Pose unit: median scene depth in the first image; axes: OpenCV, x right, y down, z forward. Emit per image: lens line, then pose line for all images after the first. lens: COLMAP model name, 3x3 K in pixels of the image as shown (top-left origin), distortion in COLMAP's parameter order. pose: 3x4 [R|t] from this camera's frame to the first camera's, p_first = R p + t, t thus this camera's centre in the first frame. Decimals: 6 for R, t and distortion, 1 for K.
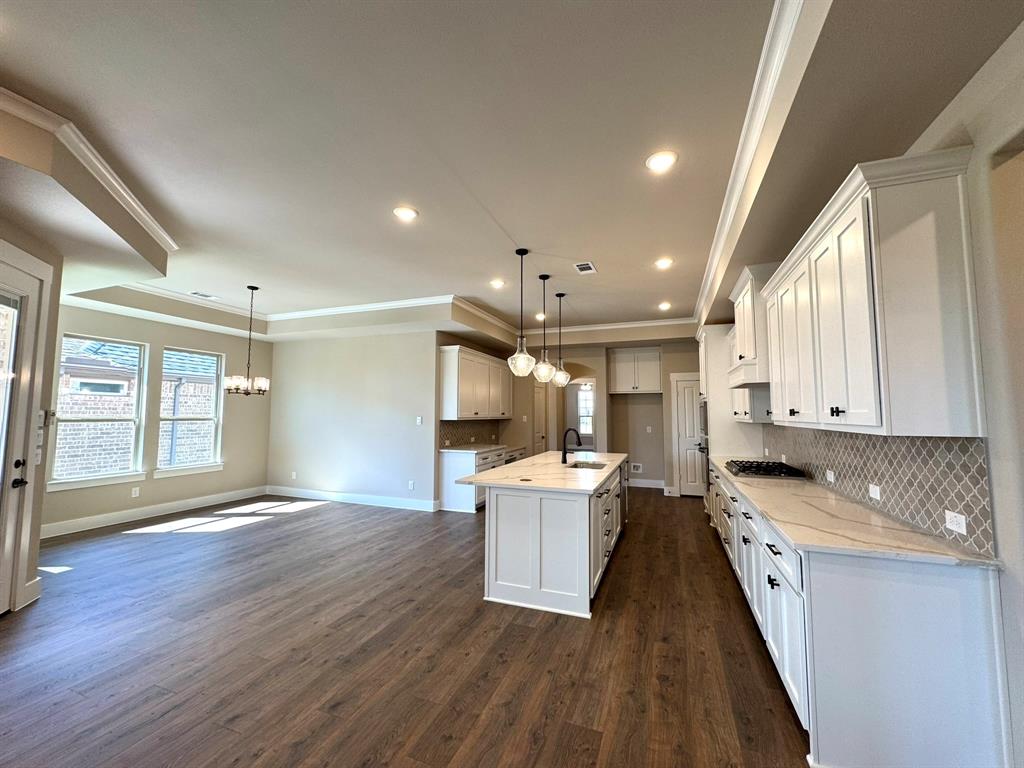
lens RADIAL K [[409.5, 0, 512.0], [0, 409.5, 384.0], [0, 0, 1]] dist [-0.003111, 0.000450]
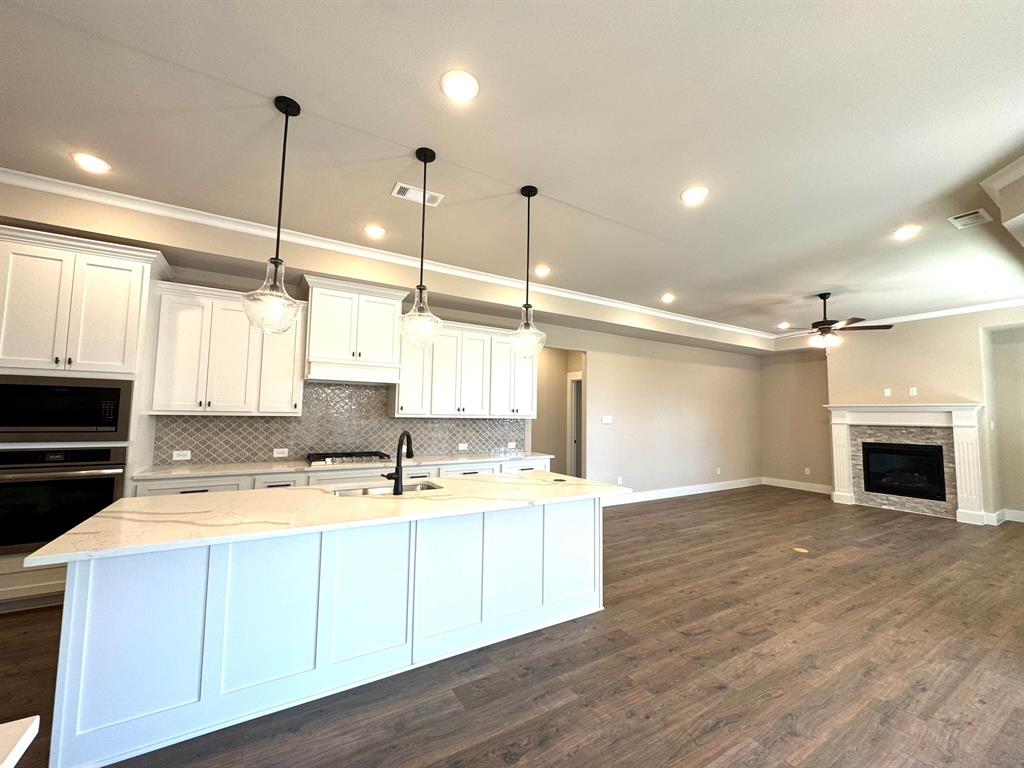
lens RADIAL K [[409.5, 0, 512.0], [0, 409.5, 384.0], [0, 0, 1]] dist [-0.003111, 0.000450]
pose [[-0.788451, 0.029672, 0.614381, -0.367318], [-0.064276, 0.989393, -0.130271, 0.111830], [-0.611729, -0.142202, -0.778181, 1.434247]]
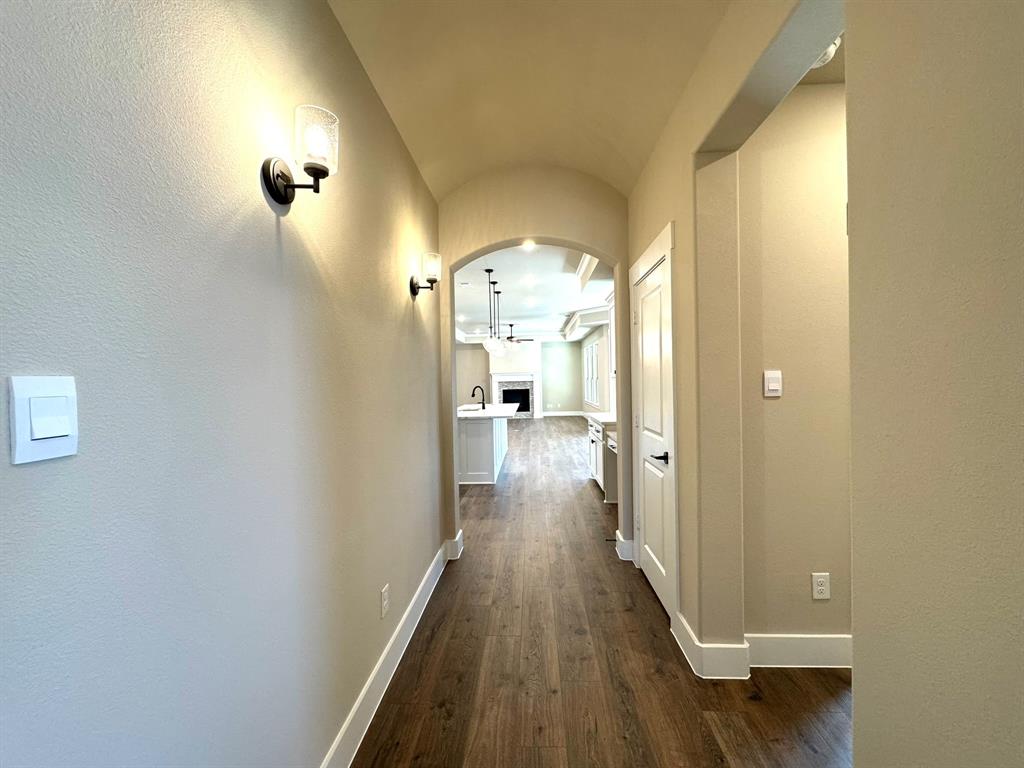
lens RADIAL K [[409.5, 0, 512.0], [0, 409.5, 384.0], [0, 0, 1]] dist [-0.003111, 0.000450]
pose [[-0.951704, 0.020925, -0.306303, 0.516193], [0.041898, 0.997193, -0.062058, 0.209223], [0.304144, -0.071894, -0.949909, 2.605994]]
